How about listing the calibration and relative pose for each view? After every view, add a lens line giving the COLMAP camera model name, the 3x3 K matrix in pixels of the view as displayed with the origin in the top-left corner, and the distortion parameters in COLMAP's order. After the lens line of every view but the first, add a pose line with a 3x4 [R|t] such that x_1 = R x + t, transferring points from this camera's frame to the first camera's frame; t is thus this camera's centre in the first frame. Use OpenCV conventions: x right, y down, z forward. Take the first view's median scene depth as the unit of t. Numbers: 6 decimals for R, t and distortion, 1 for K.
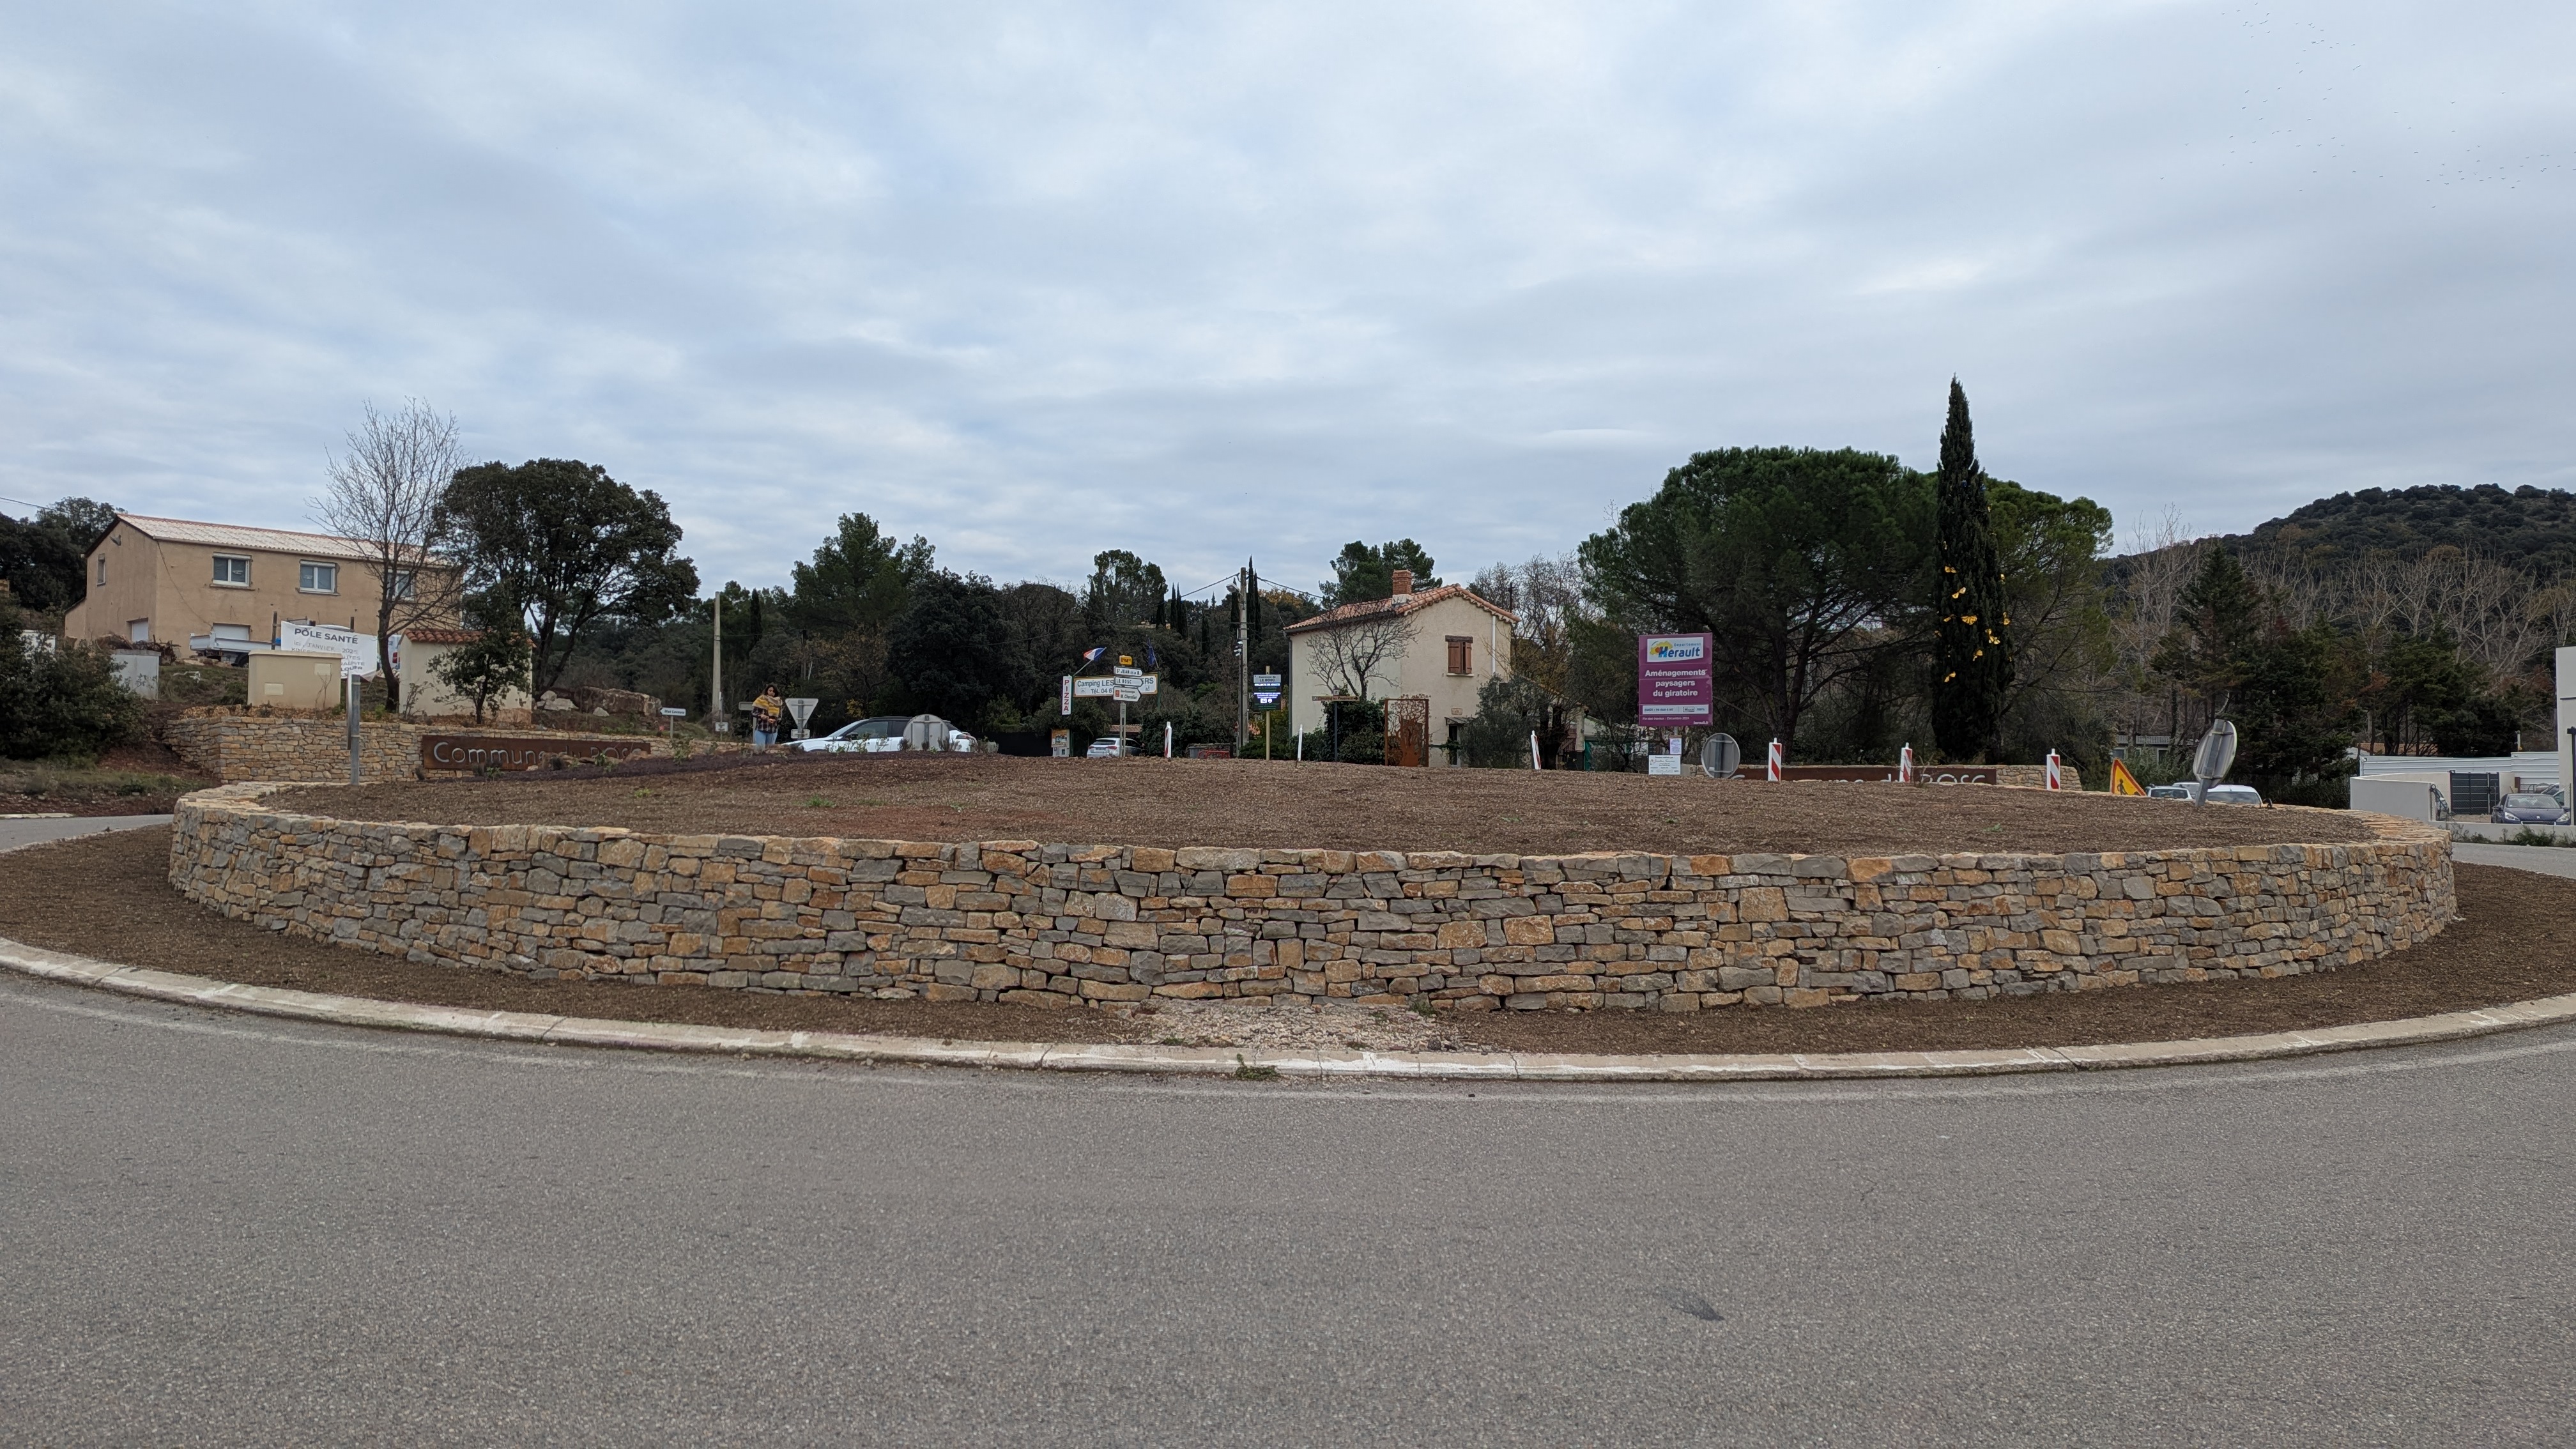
lens RADIAL K [[1830.6, 0, 1300.5], [0, 1830.6, 724.2], [0, 0, 1]] dist [0.030859, -0.007940]
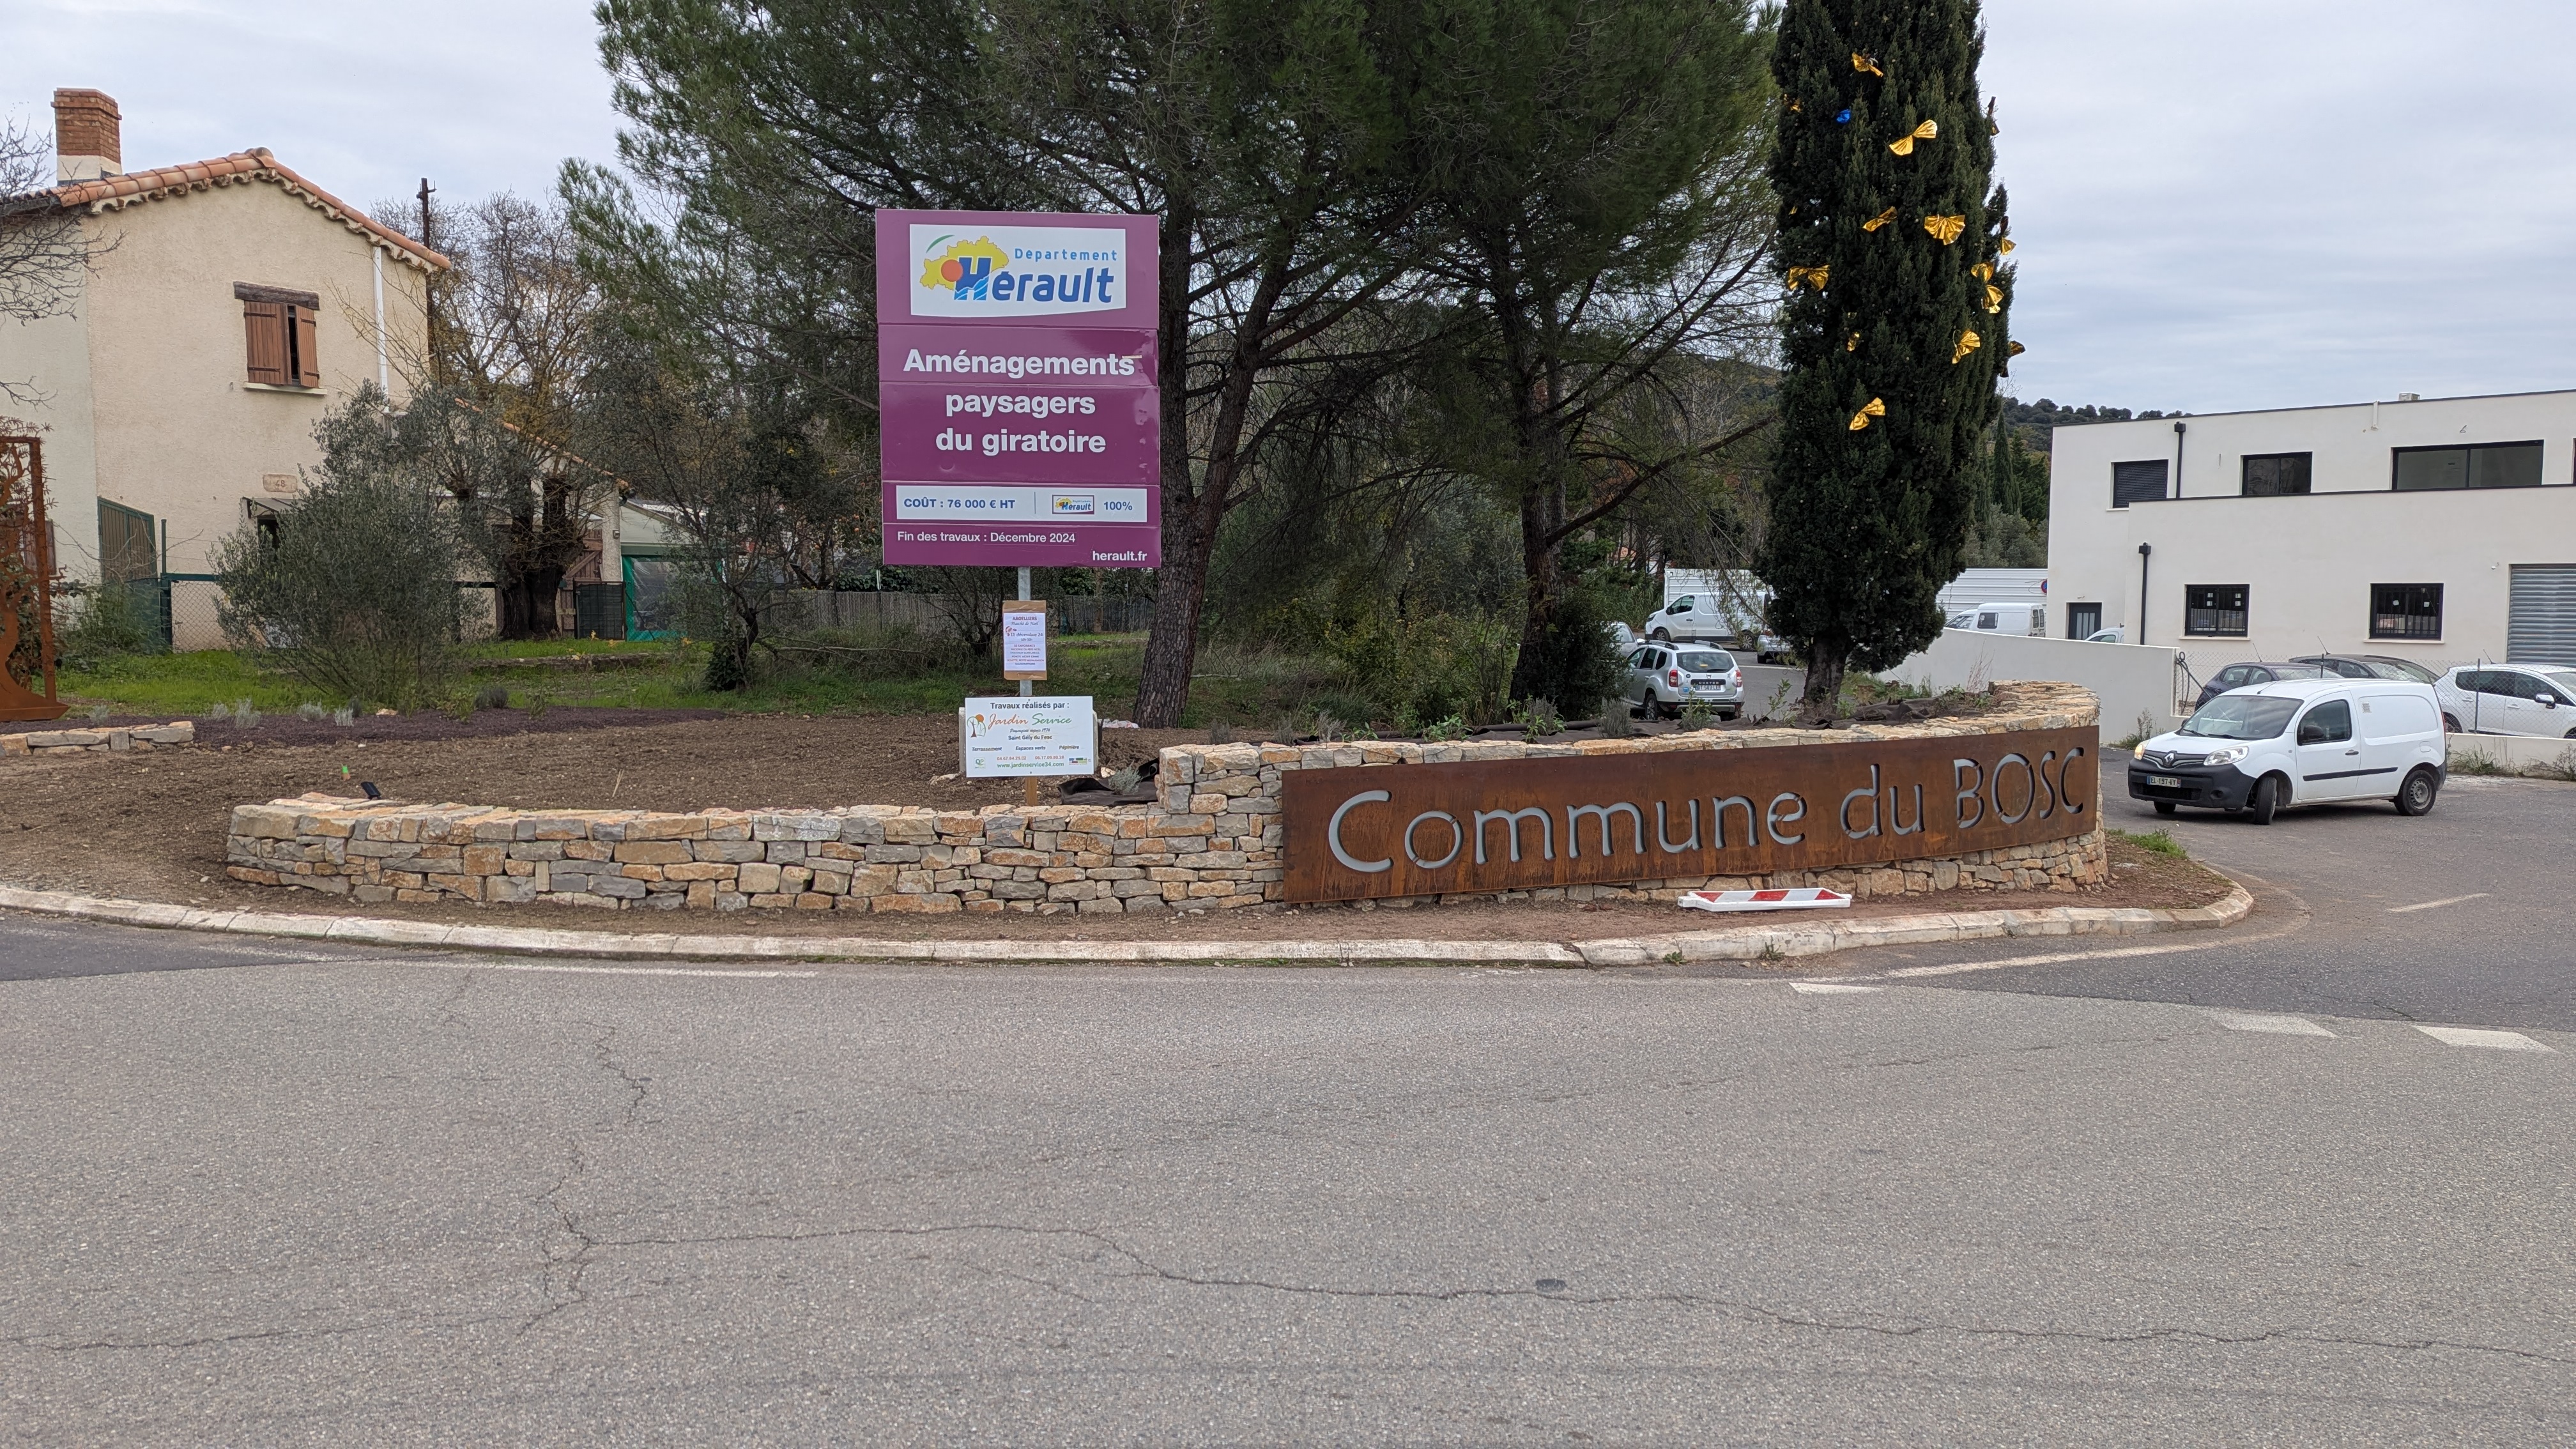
lens RADIAL K [[1830.6, 0, 1271.8], [0, 1830.6, 776.6], [0, 0, 1]] dist [0.030859, -0.007940]
pose [[0.875218, -0.054936, 0.480599, 0.088727], [-0.017177, 0.989374, 0.144374, -0.006603], [-0.483424, -0.134614, 0.864974, 0.624087]]
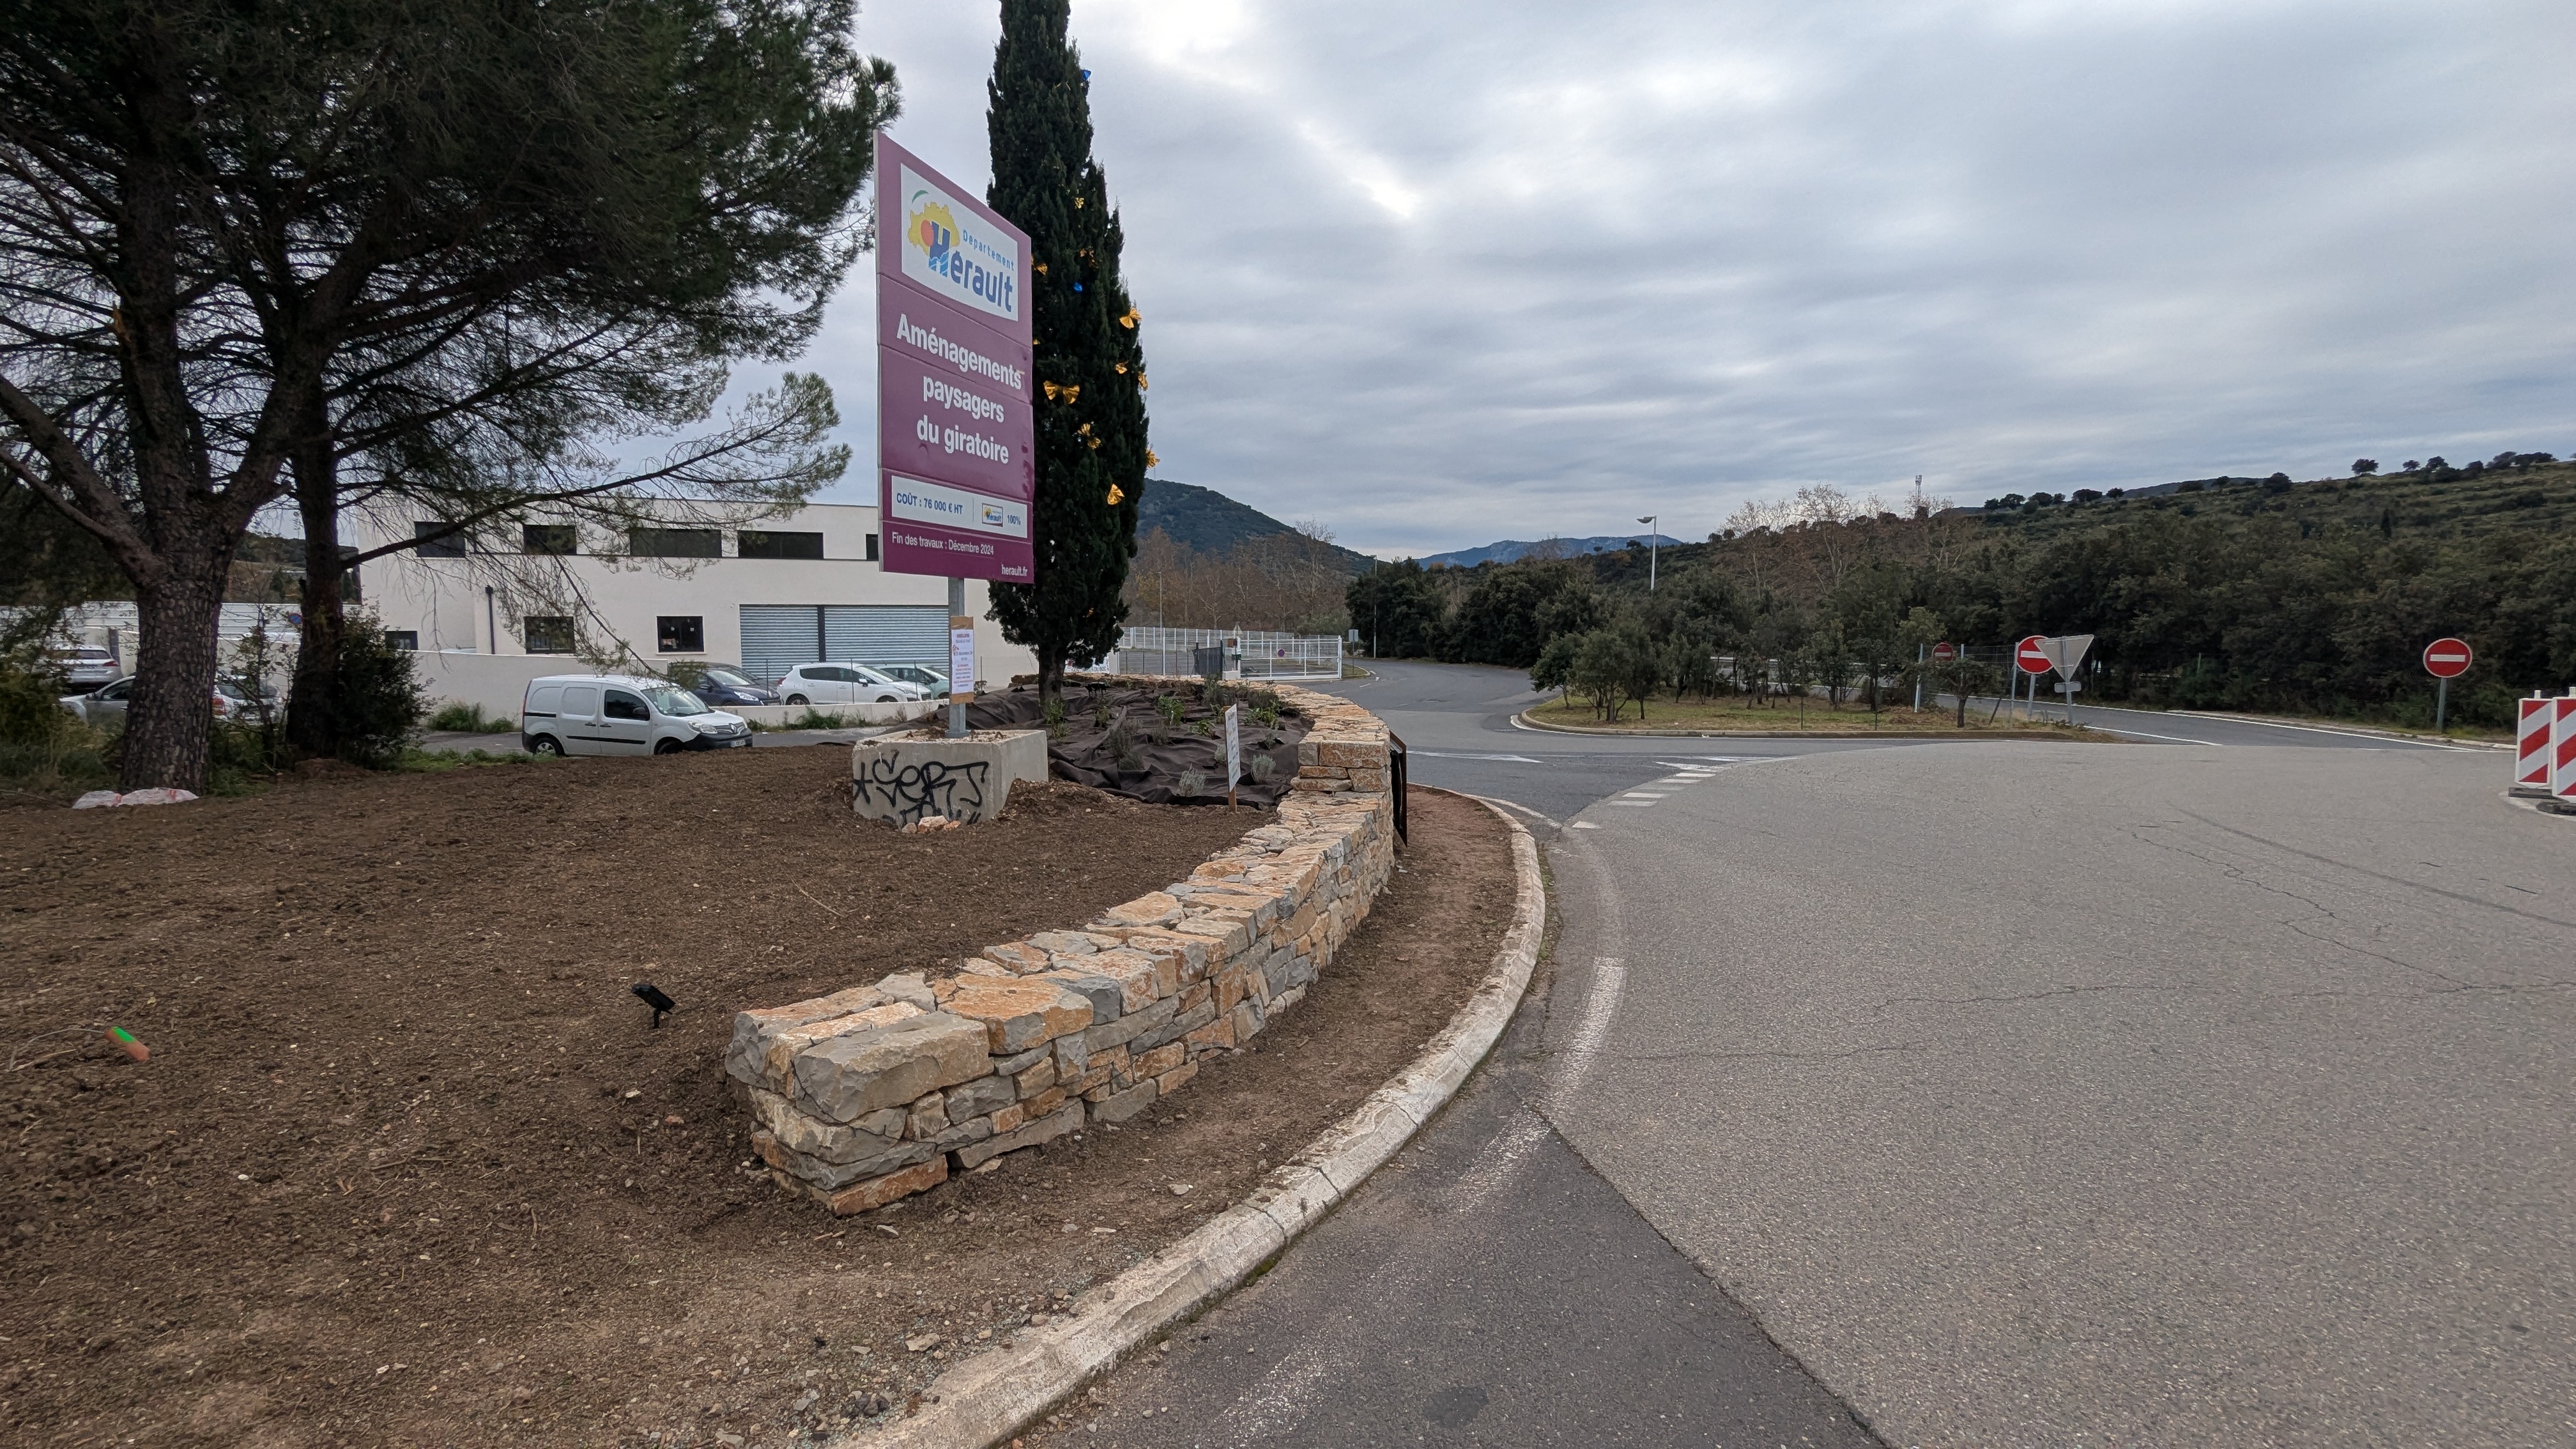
lens RADIAL K [[1219.3, 0, 1294.8], [0, 1219.3, 735.0], [0, 0, 1]] dist [0.002522, -0.001921]
pose [[-0.212735, -0.096382, 0.972345, 0.028438], [-0.043508, 0.995071, 0.089116, 0.004624], [-0.976141, -0.023347, -0.215880, 0.830715]]
